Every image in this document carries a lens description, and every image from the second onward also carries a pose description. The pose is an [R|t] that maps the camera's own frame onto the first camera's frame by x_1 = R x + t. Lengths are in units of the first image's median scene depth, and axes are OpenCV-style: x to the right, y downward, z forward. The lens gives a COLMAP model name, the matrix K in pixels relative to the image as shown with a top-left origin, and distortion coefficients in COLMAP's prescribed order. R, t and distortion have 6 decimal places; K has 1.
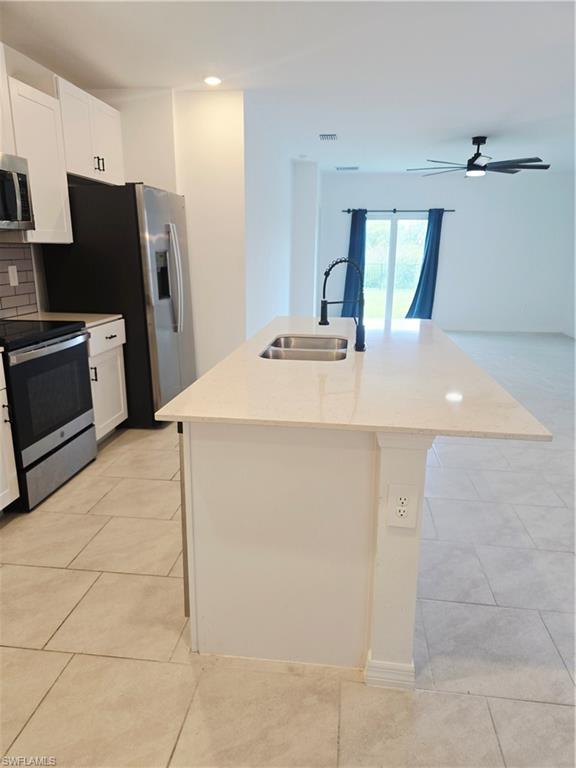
lens RADIAL K [[516.4, 0, 292.3], [0, 516.4, 384.7], [0, 0, 1]] dist [0.040693, -0.020815]
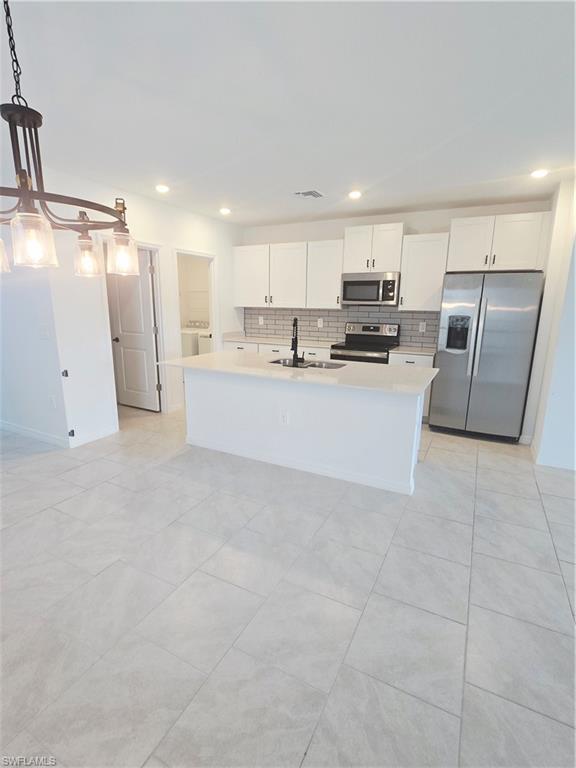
lens RADIAL K [[381.3, 0, 287.9], [0, 381.3, 385.5], [0, 0, 1]] dist [0.000871, 0.000034]
pose [[-0.337401, 0.190294, -0.921927, 1.089250], [-0.256338, 0.923774, 0.284488, -0.304451], [0.905788, 0.332311, -0.262902, 1.061618]]
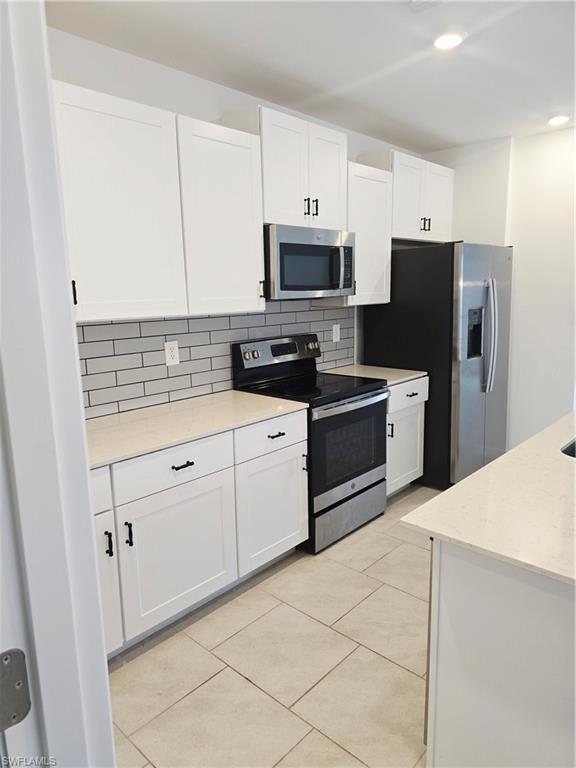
lens RADIAL K [[516.4, 0, 287.8], [0, 516.4, 385.6], [0, 0, 1]] dist [0.040693, -0.020815]
pose [[0.808725, 0.083252, -0.582266, 0.039651], [-0.122728, 0.992028, -0.028620, -0.055782], [0.575241, 0.094606, 0.812495, 0.052205]]
